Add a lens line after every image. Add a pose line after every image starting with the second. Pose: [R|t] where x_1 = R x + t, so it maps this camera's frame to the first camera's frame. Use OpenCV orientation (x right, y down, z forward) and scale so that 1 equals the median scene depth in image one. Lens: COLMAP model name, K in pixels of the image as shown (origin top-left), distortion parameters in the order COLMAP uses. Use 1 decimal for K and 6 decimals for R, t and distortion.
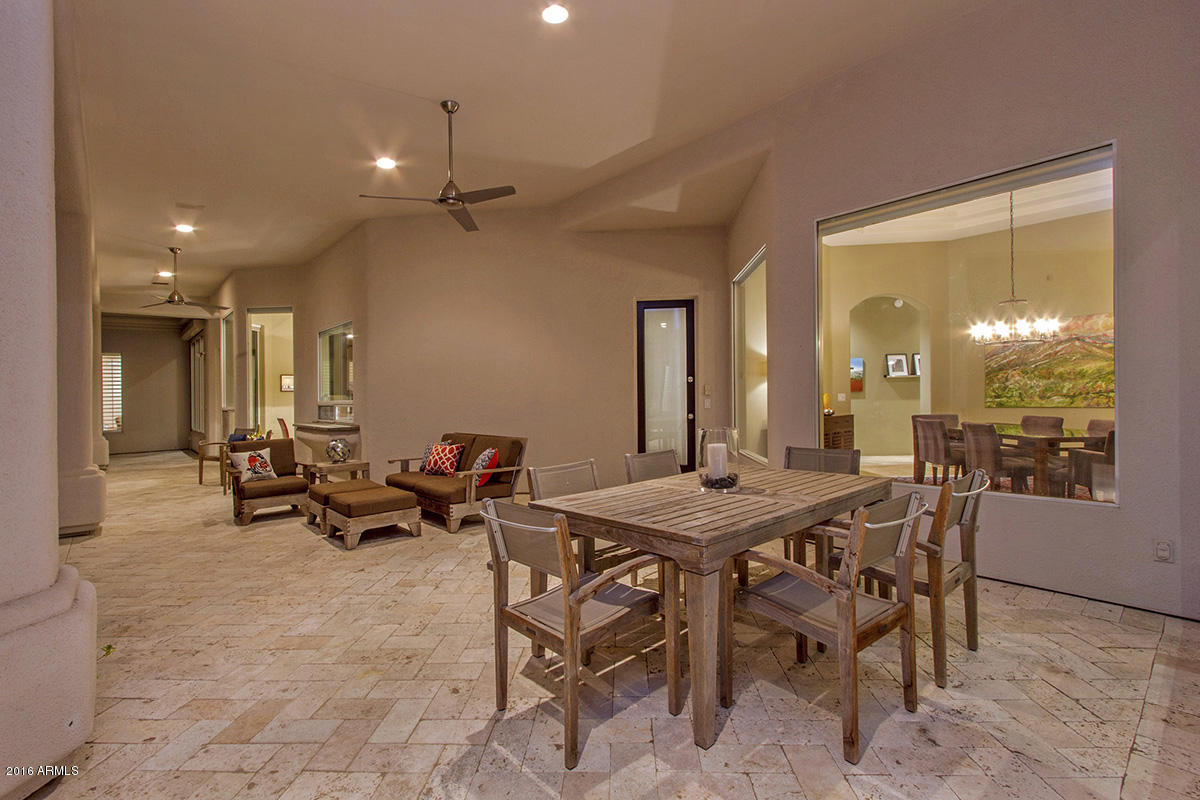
lens RADIAL K [[548.3, 0, 600.0], [0, 548.3, 400.0], [0, 0, 1]] dist [0.002856, 0.000124]
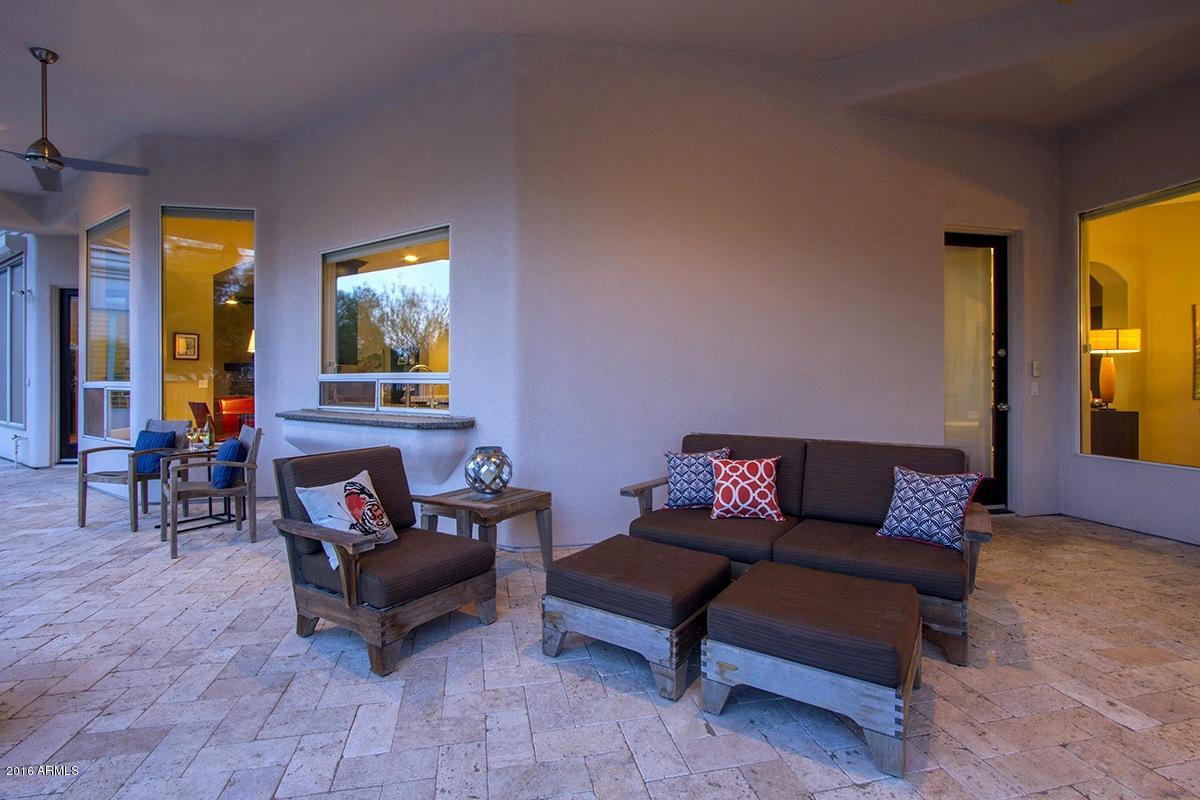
lens RADIAL K [[555.5, 0, 607.4], [0, 555.5, 393.8], [0, 0, 1]] dist [-0.022176, 0.000034]
pose [[0.965726, 0.013446, 0.259214, -0.485027], [-0.015930, 0.999845, 0.007483, 0.016189], [-0.259073, -0.011356, 0.965791, 0.466009]]
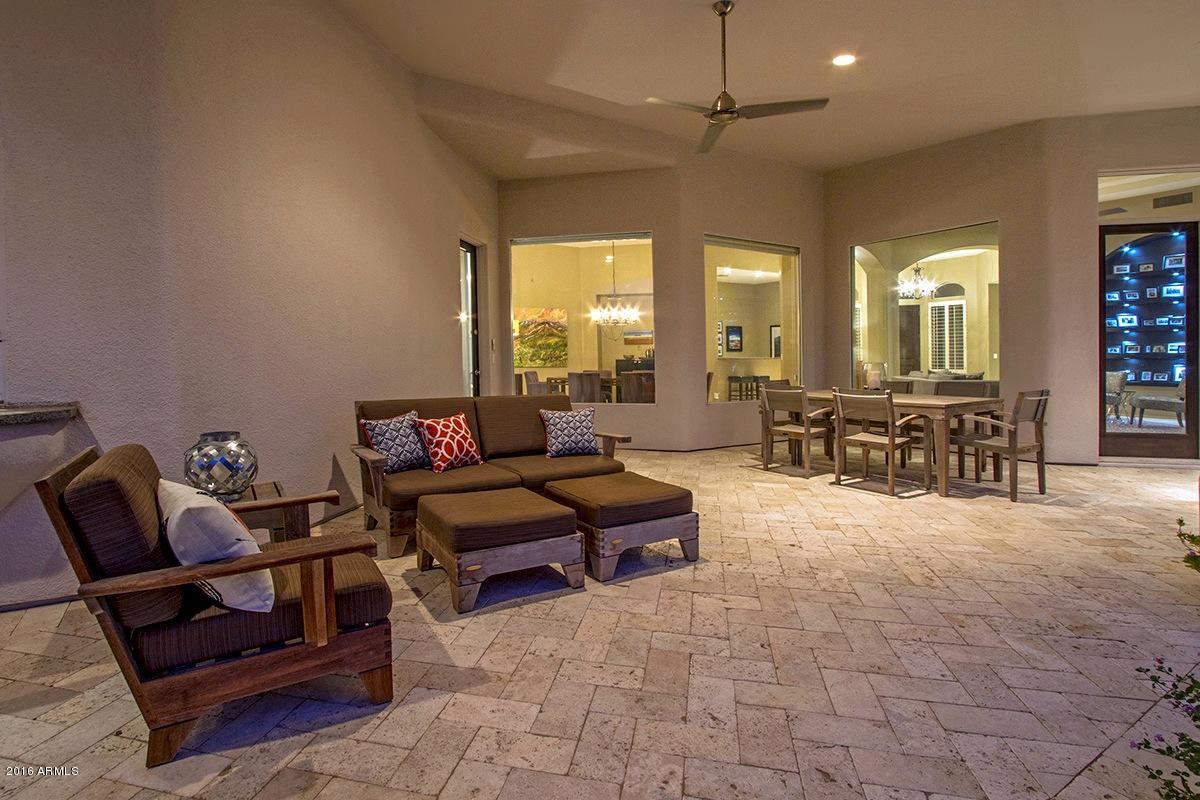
lens RADIAL K [[587.5, 0, 559.0], [0, 587.5, 367.9], [0, 0, 1]] dist [-0.023282, 0.000078]
pose [[0.195589, 0.007557, 0.980657, -0.778219], [0.005312, 0.999947, -0.008766, 0.031720], [-0.980671, 0.006924, 0.195539, 0.673275]]
